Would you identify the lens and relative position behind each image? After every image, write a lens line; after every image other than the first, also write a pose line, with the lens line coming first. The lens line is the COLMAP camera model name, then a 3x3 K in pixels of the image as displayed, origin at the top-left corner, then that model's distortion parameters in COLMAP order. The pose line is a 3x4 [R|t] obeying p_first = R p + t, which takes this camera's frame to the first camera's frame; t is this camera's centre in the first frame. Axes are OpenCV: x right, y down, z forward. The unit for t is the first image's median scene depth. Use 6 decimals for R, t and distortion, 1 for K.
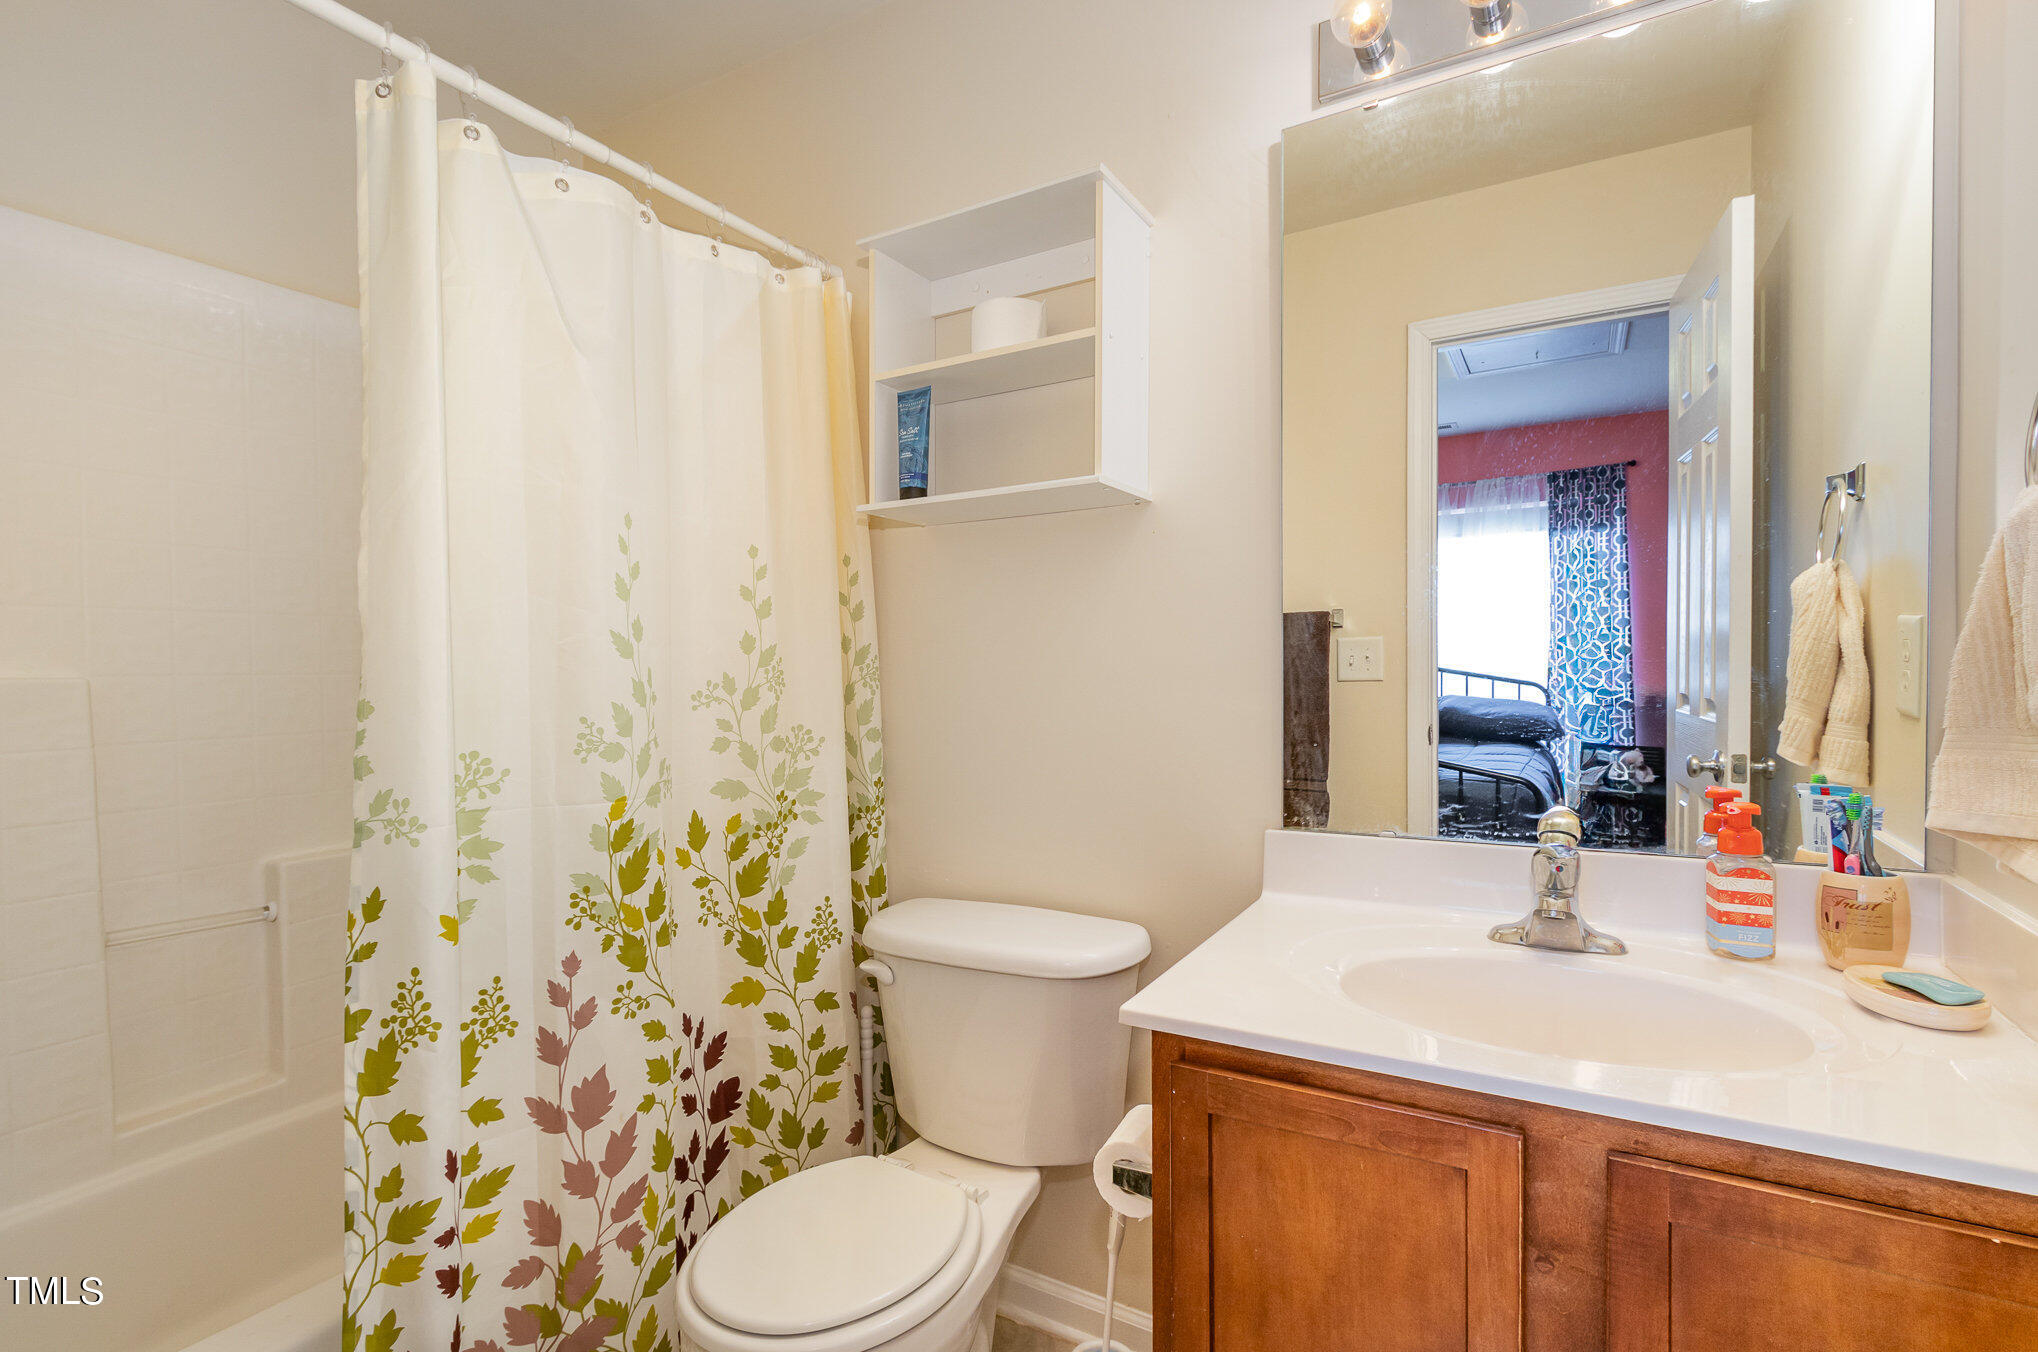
lens RADIAL K [[959.1, 0, 1022.6], [0, 959.1, 664.2], [0, 0, 1]] dist [-0.001663, 0.000056]
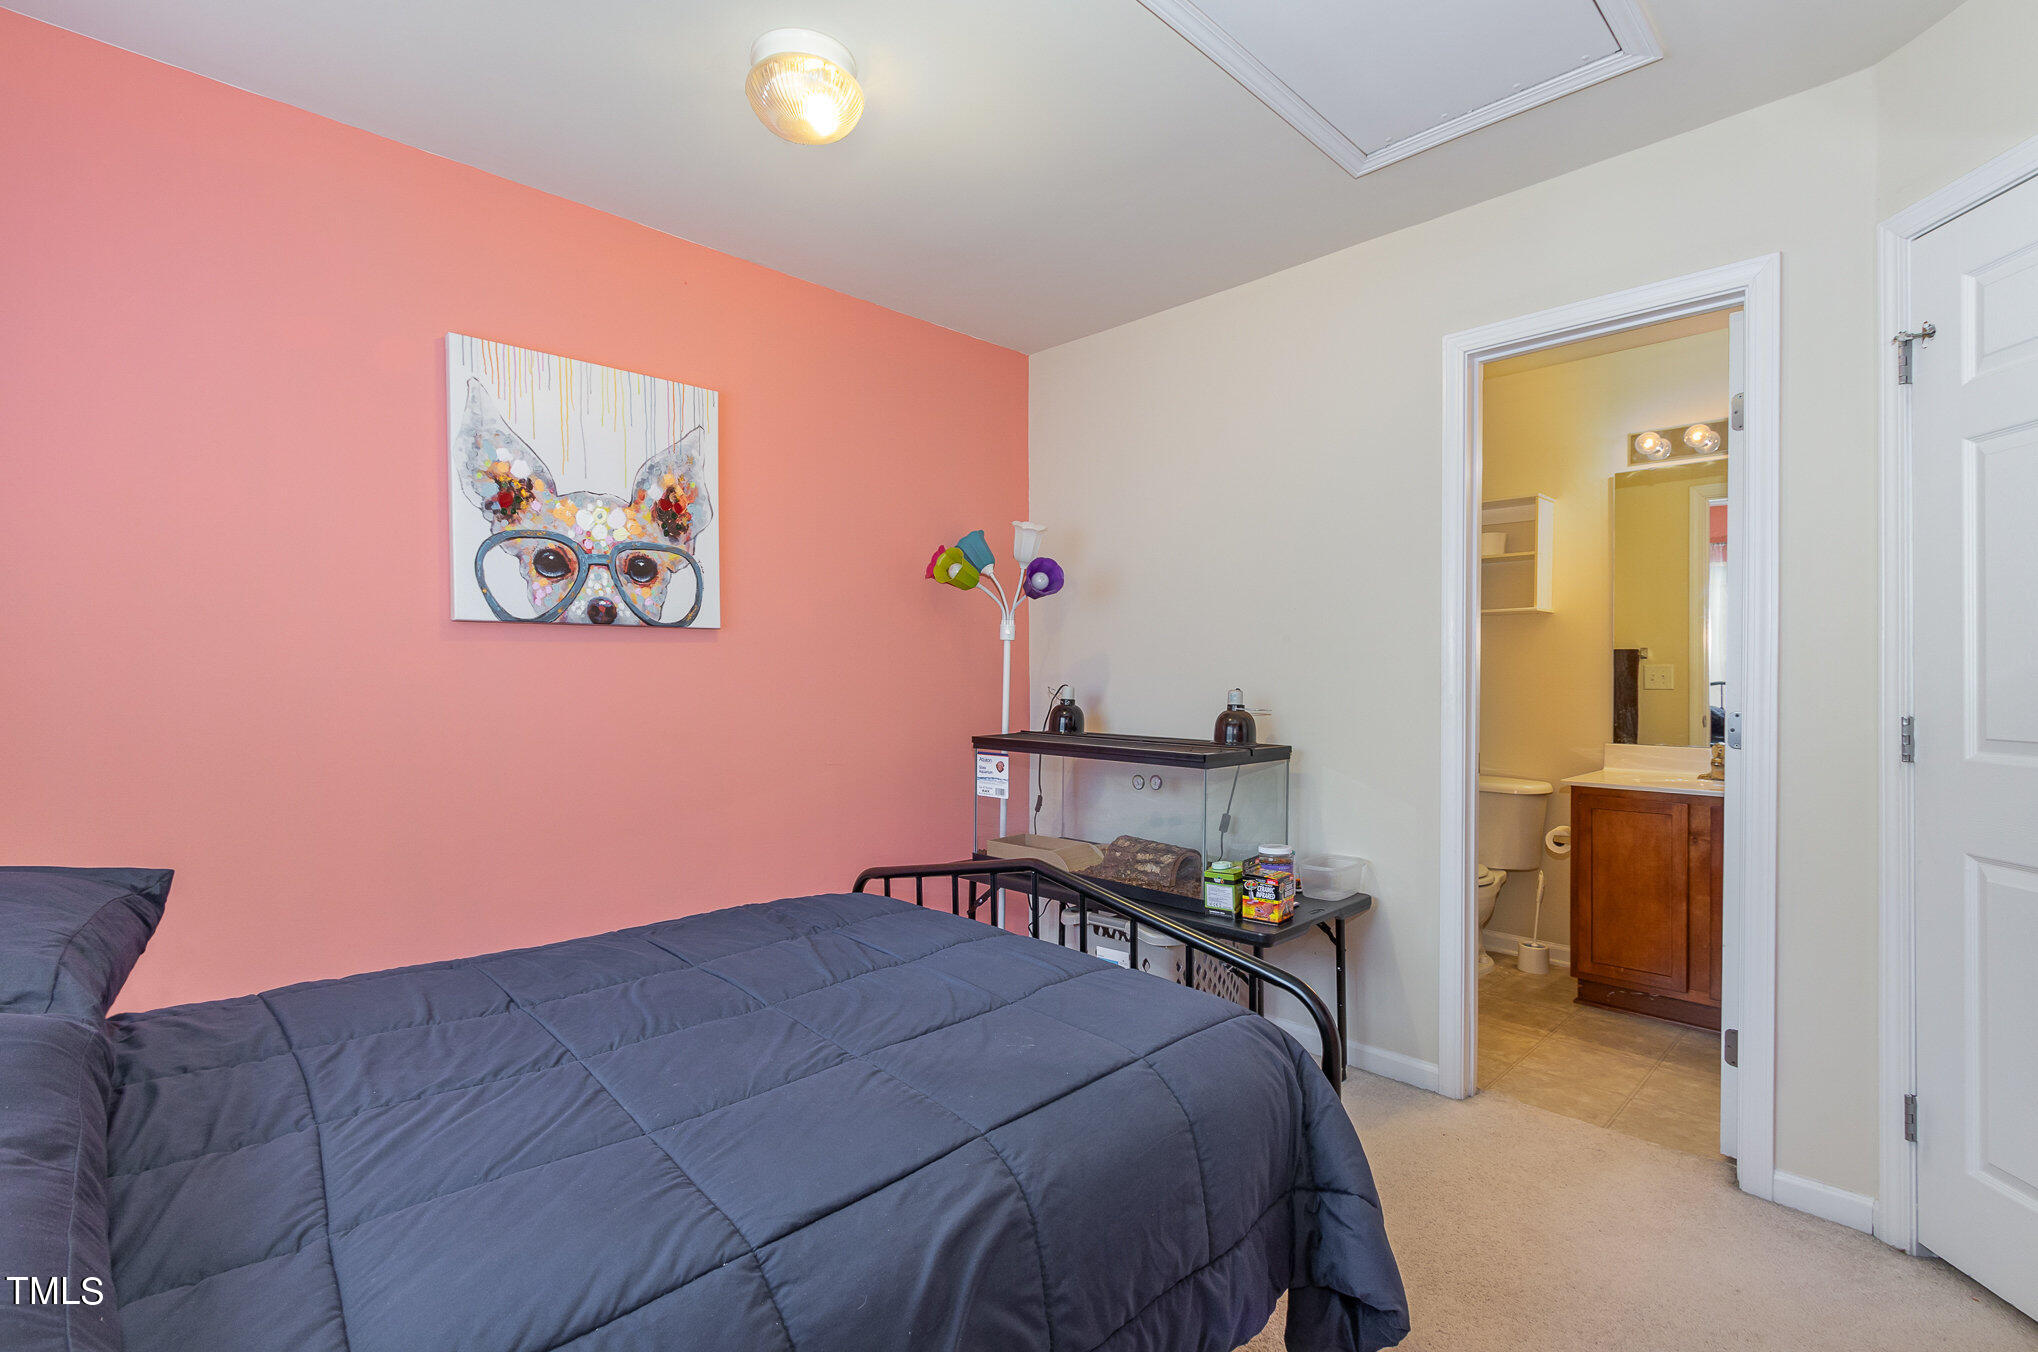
lens RADIAL K [[941.8, 0, 1018.6], [0, 941.8, 690.1], [0, 0, 1]] dist [0.001903, 0.000141]
pose [[0.961232, 0.010037, -0.275560, -0.568350], [-0.003054, 0.999663, 0.025760, -0.033731], [0.275725, -0.023920, 0.960939, -1.868504]]
